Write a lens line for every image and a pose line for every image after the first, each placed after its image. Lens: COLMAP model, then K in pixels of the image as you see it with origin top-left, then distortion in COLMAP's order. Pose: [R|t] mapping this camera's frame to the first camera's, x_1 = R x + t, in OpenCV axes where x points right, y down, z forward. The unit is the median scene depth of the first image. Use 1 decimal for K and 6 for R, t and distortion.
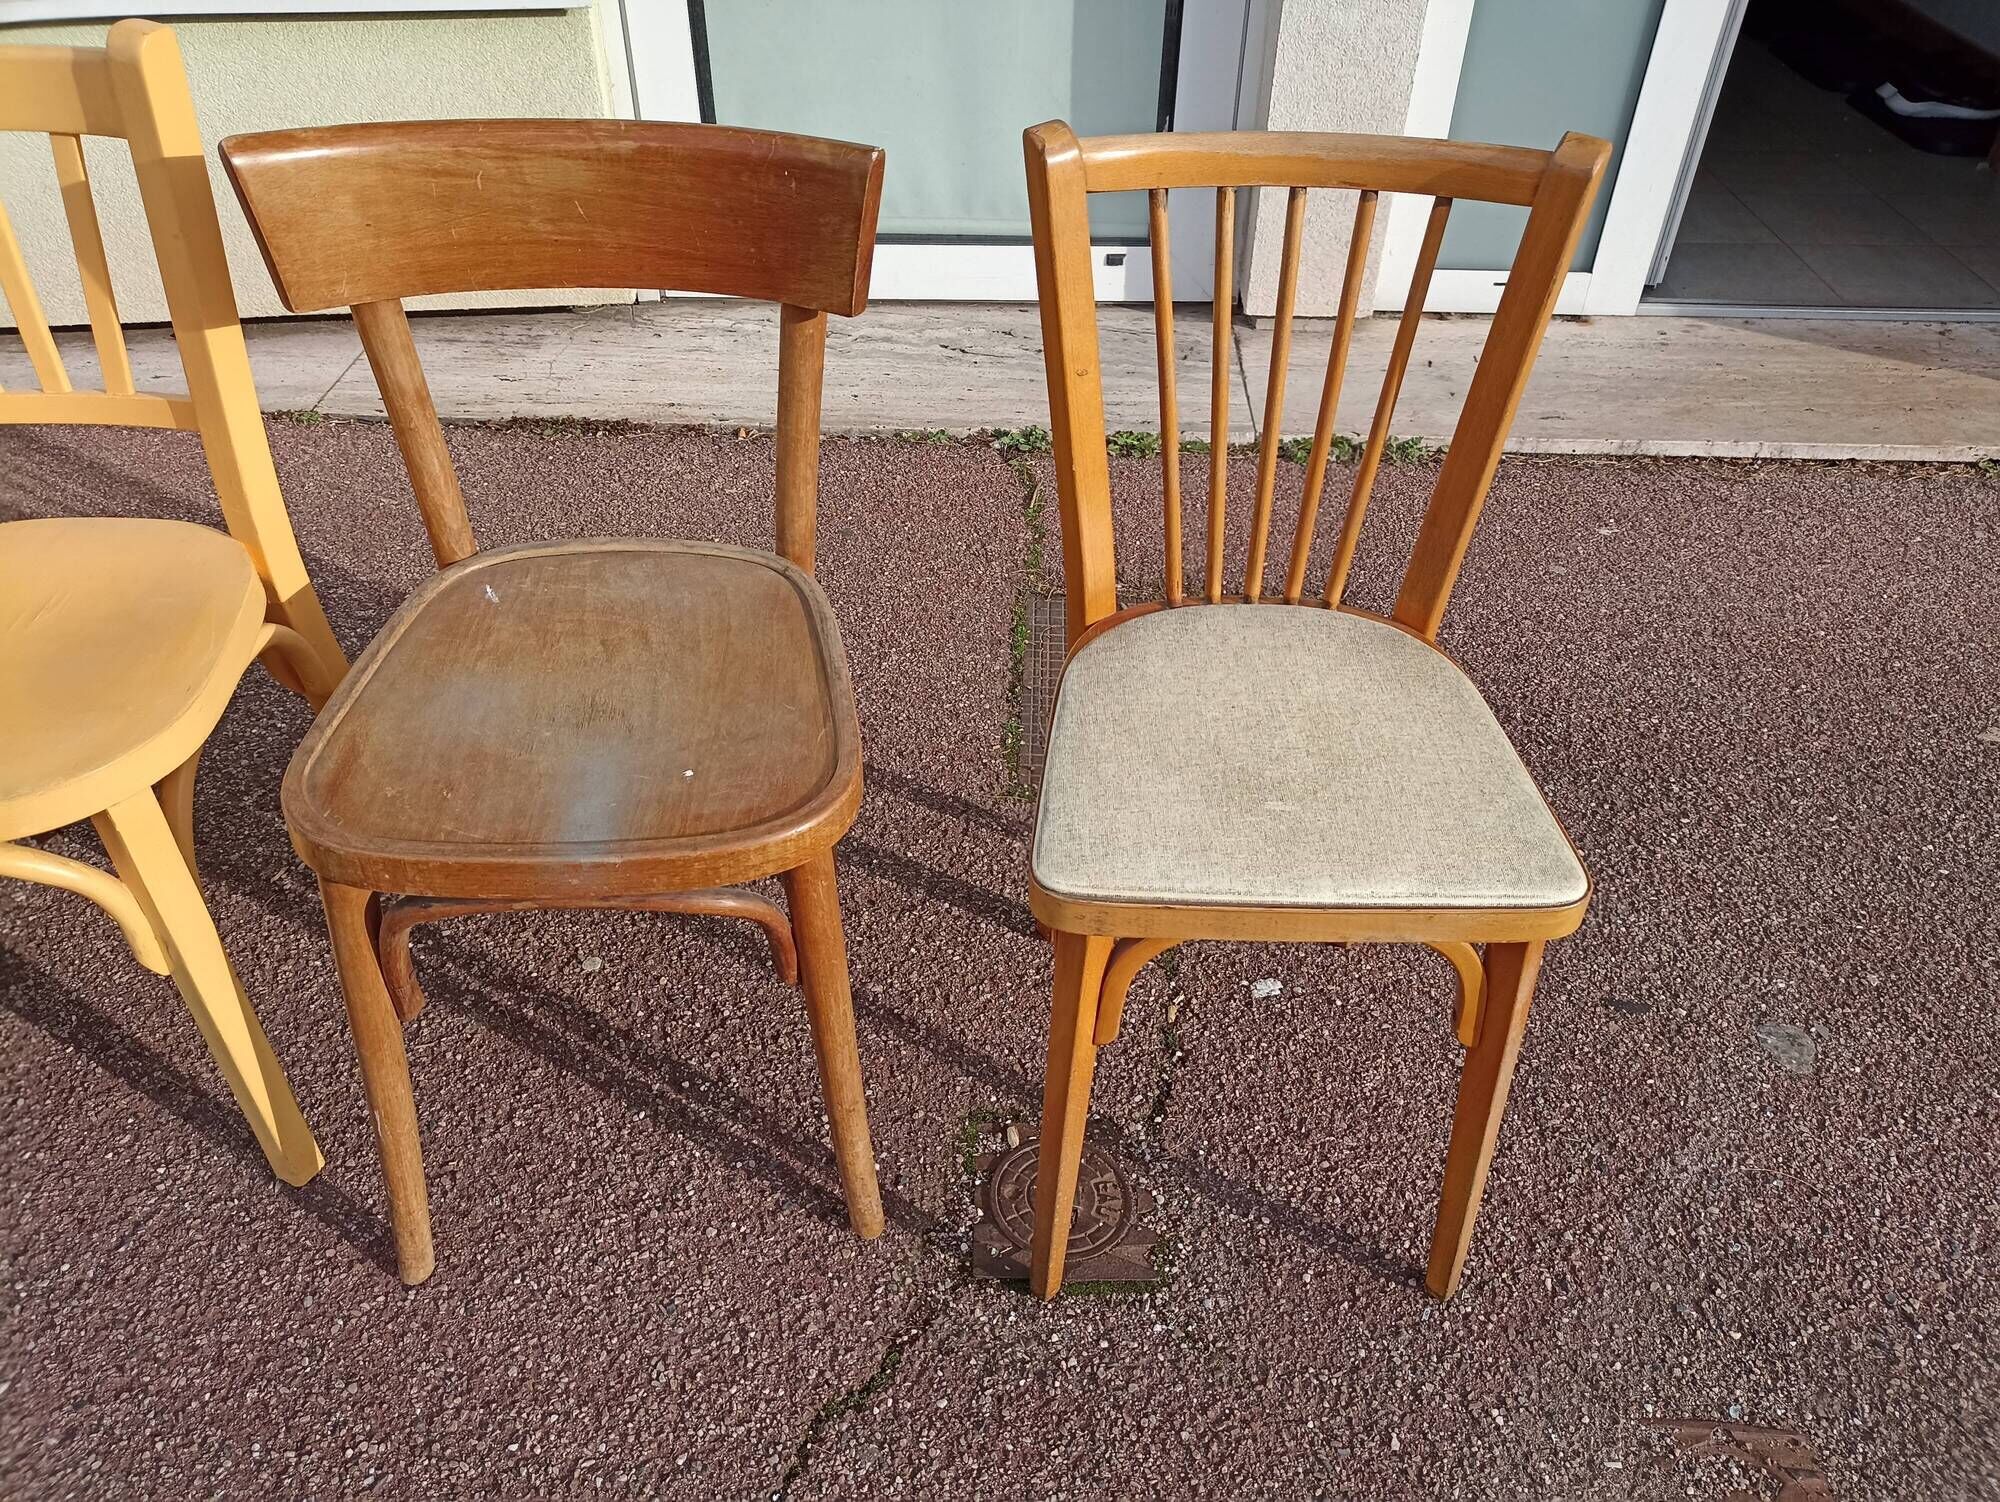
lens RADIAL K [[1498.9, 0, 1000.0], [0, 1498.9, 751.0], [0, 0, 1]] dist [0.028660, -0.015649]
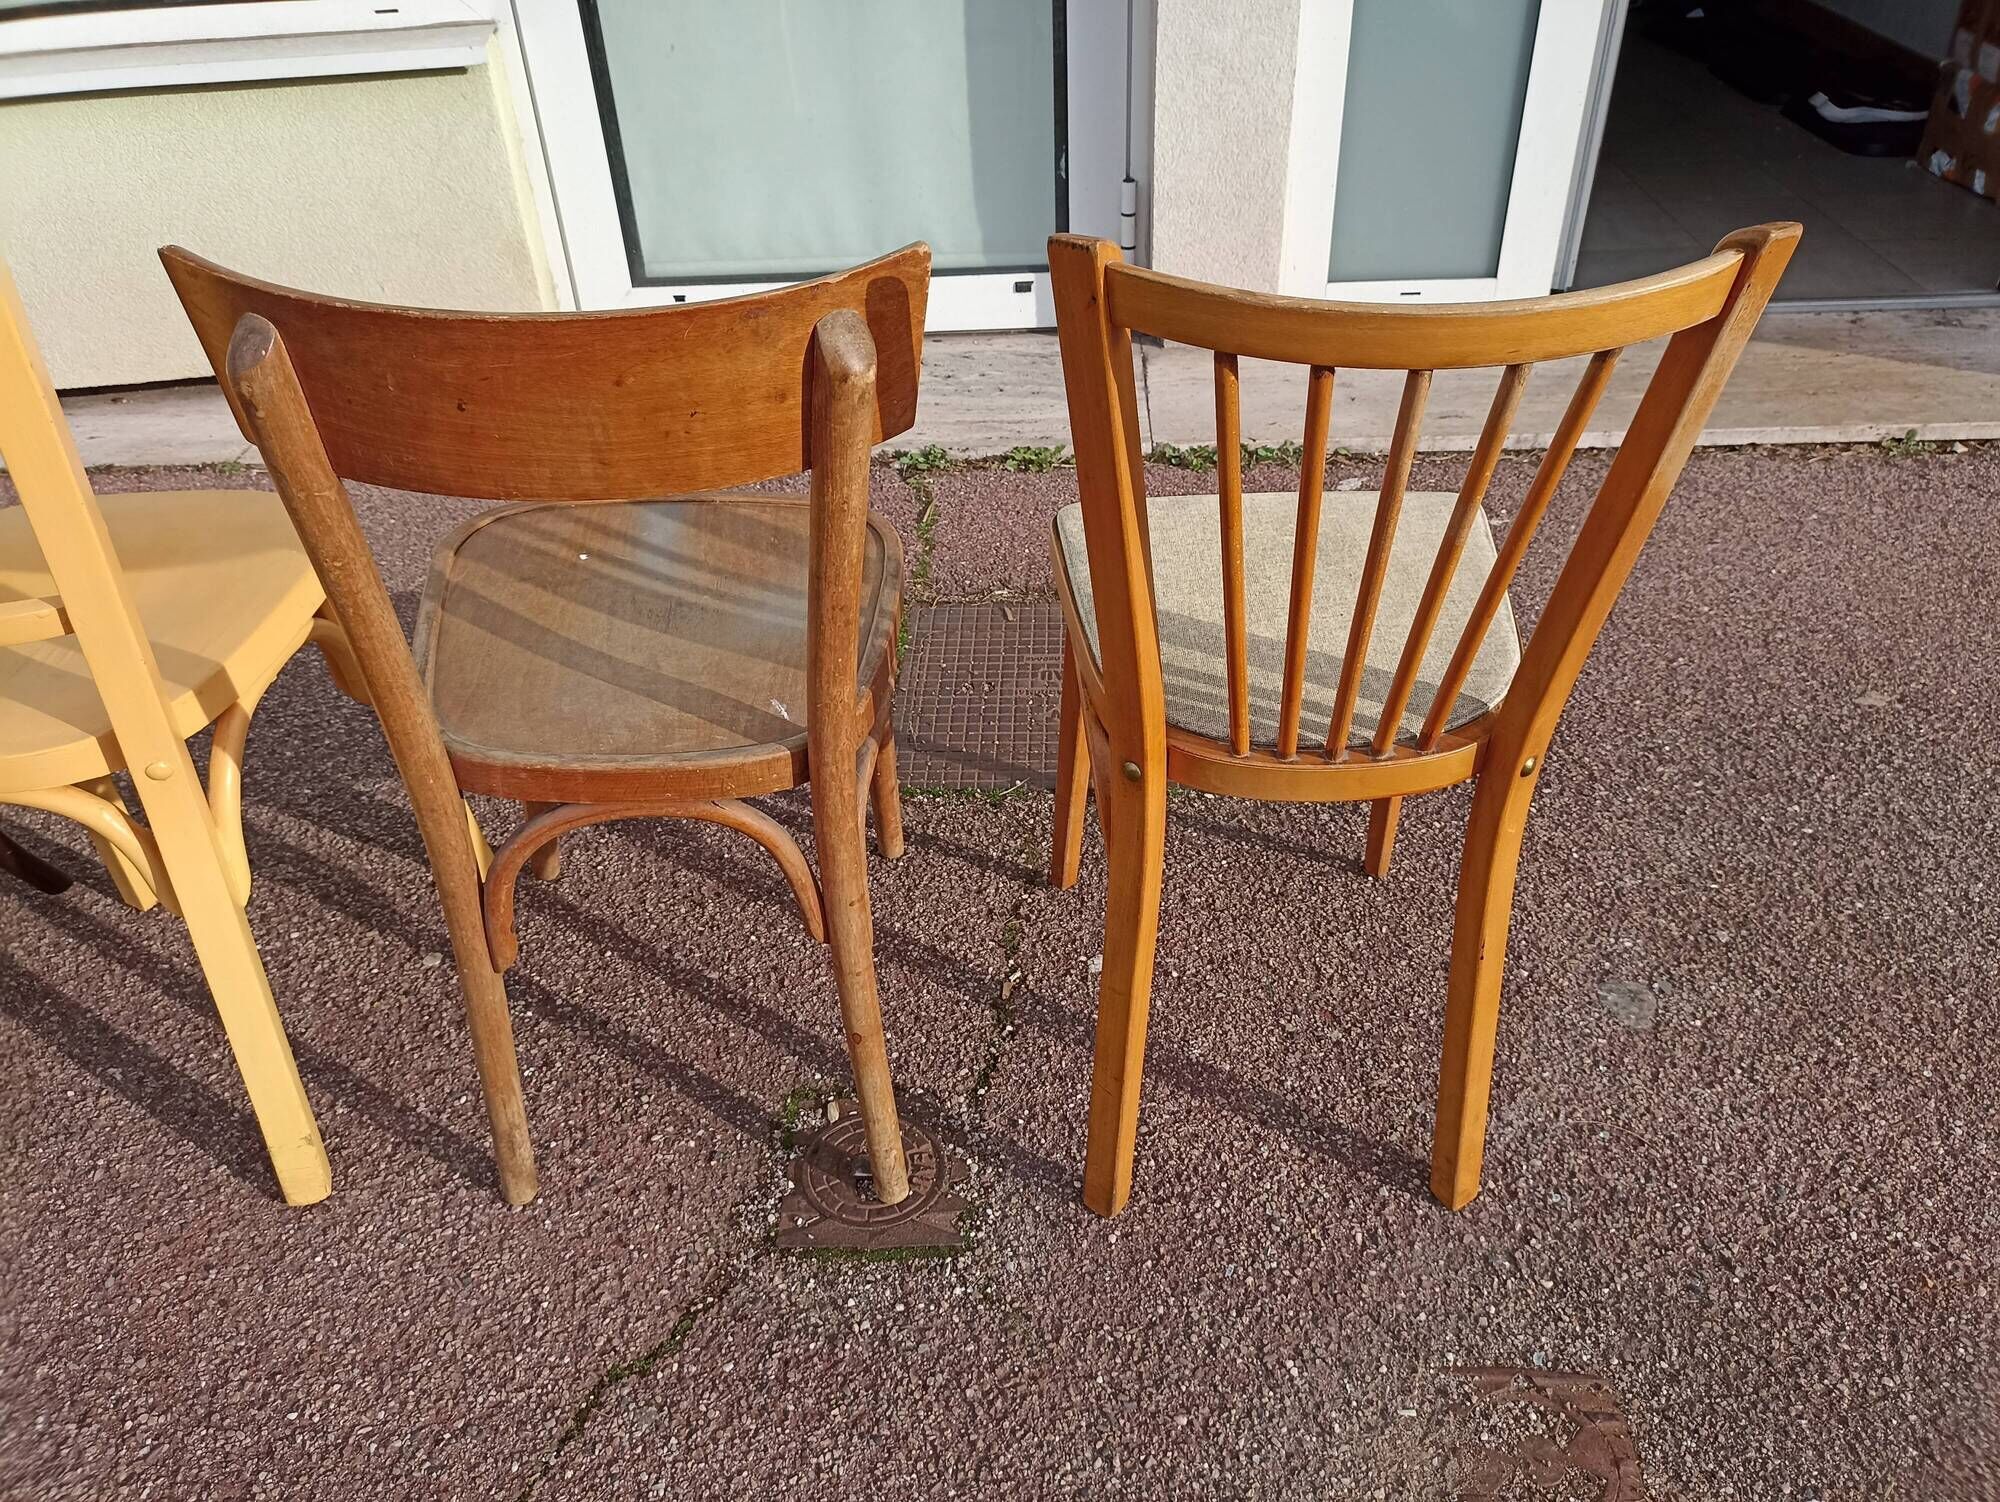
lens RADIAL K [[1507.5, 0, 994.0], [0, 1507.5, 751.1], [0, 0, 1]] dist [0.015226, 0.000610]
pose [[0.998770, -0.035384, -0.034740, 0.166191], [0.033613, 0.998168, -0.050299, 0.075601], [0.036456, 0.049069, 0.998130, -0.006220]]
